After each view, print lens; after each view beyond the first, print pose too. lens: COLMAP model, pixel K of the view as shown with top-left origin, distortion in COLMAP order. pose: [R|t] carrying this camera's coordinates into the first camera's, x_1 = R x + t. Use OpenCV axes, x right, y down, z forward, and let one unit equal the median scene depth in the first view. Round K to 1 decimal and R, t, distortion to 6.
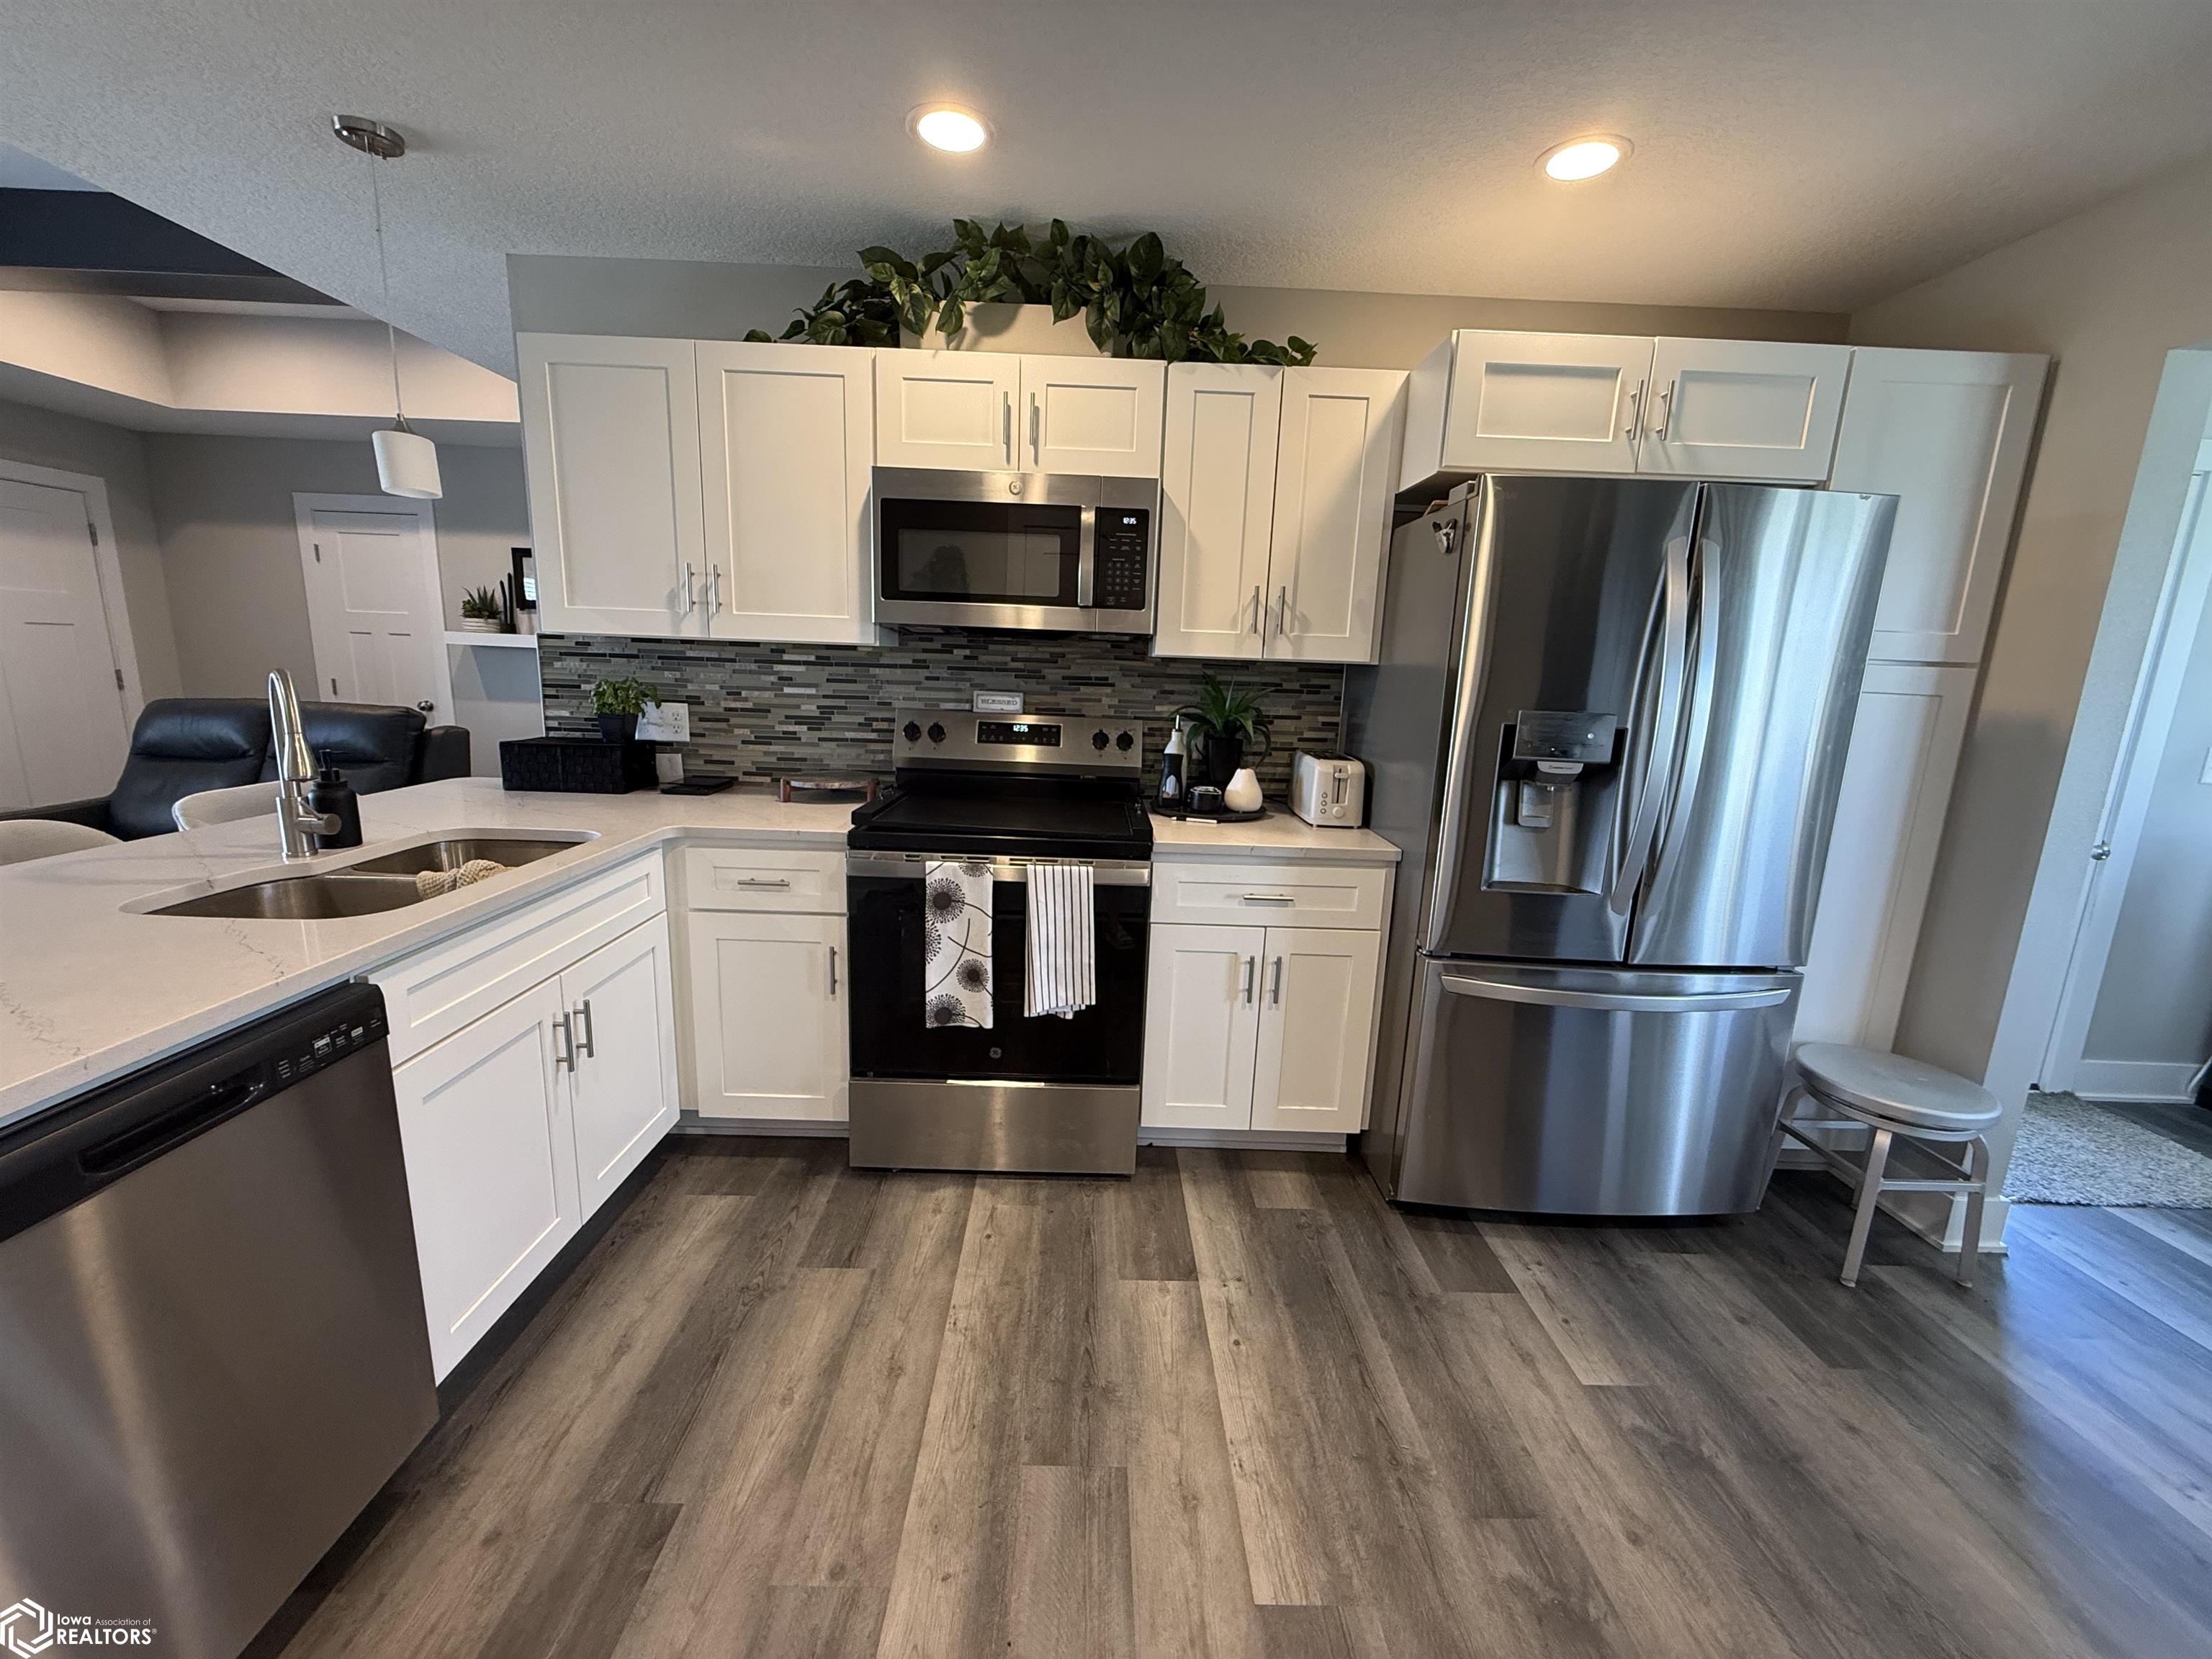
lens RADIAL K [[878.6, 0, 1103.9], [0, 878.6, 838.9], [0, 0, 1]] dist [0.000186, 0.000125]
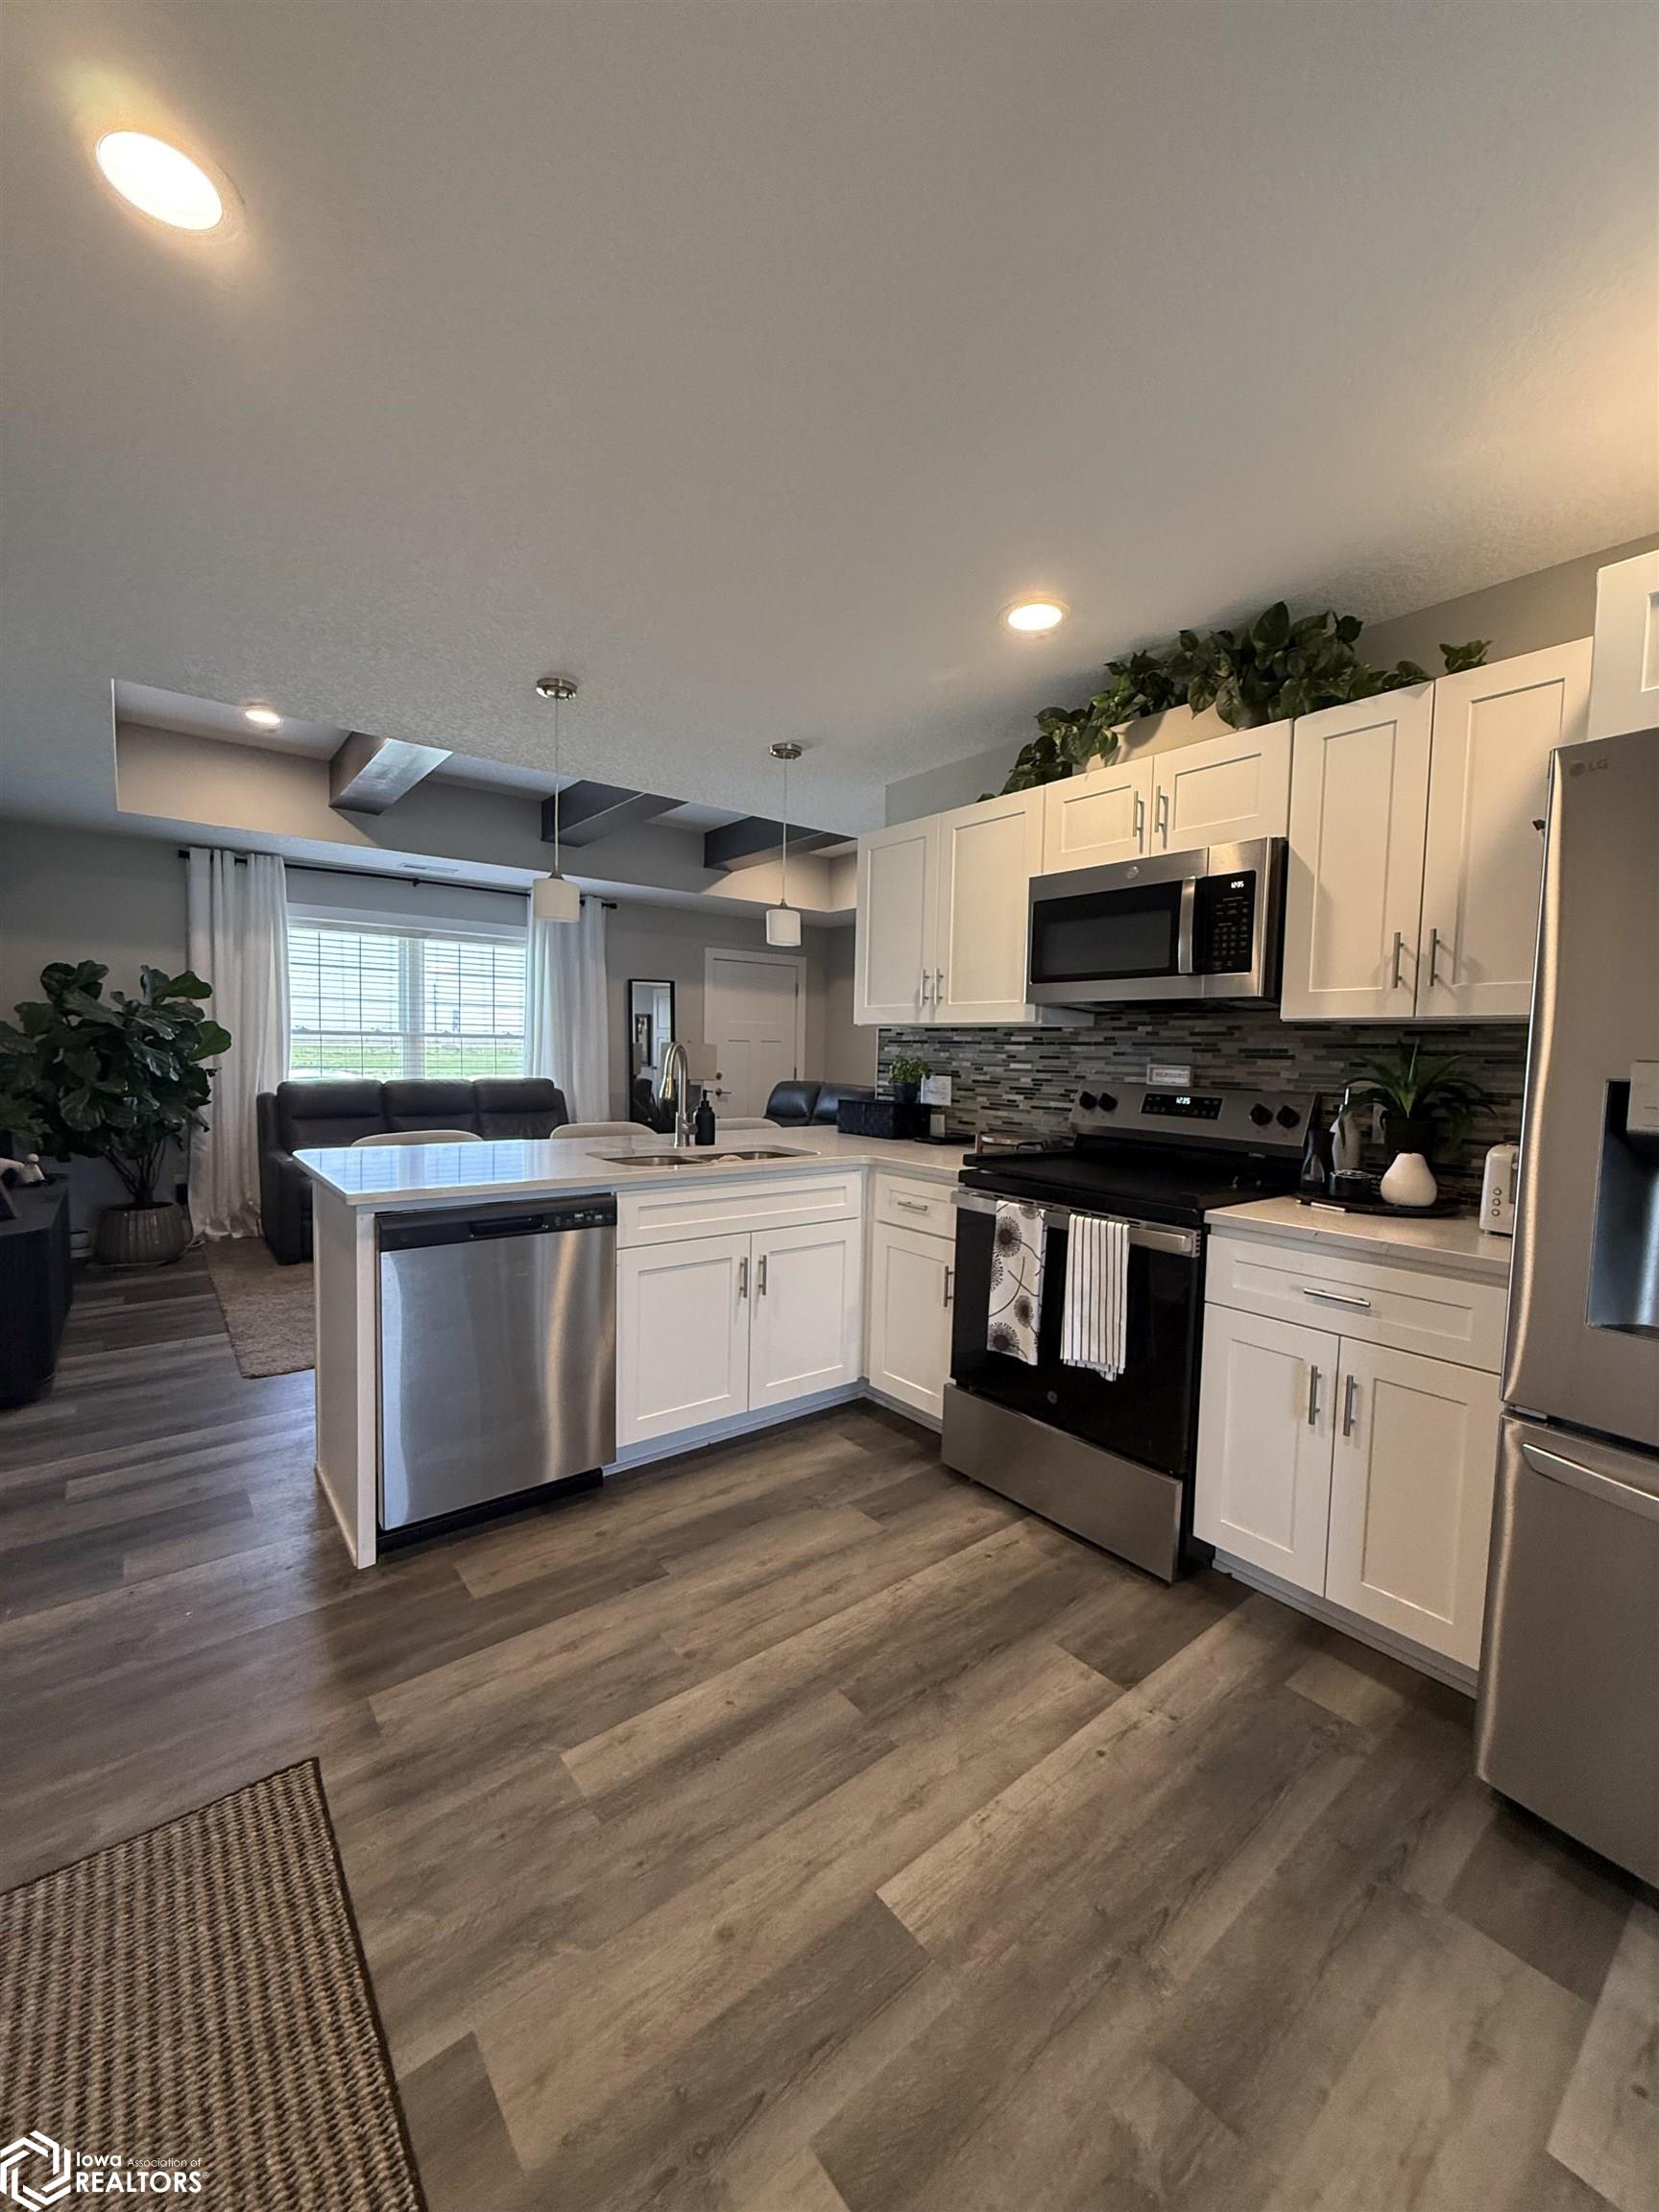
lens RADIAL K [[878.6, 0, 822.2], [0, 878.6, 1107.8], [0, 0, 1]] dist [0.000186, 0.000125]
pose [[0.610661, 0.030298, -0.791312, 0.531222], [-0.159244, 0.983553, -0.085231, 0.038602], [0.775715, 0.178059, 0.605442, 0.096317]]
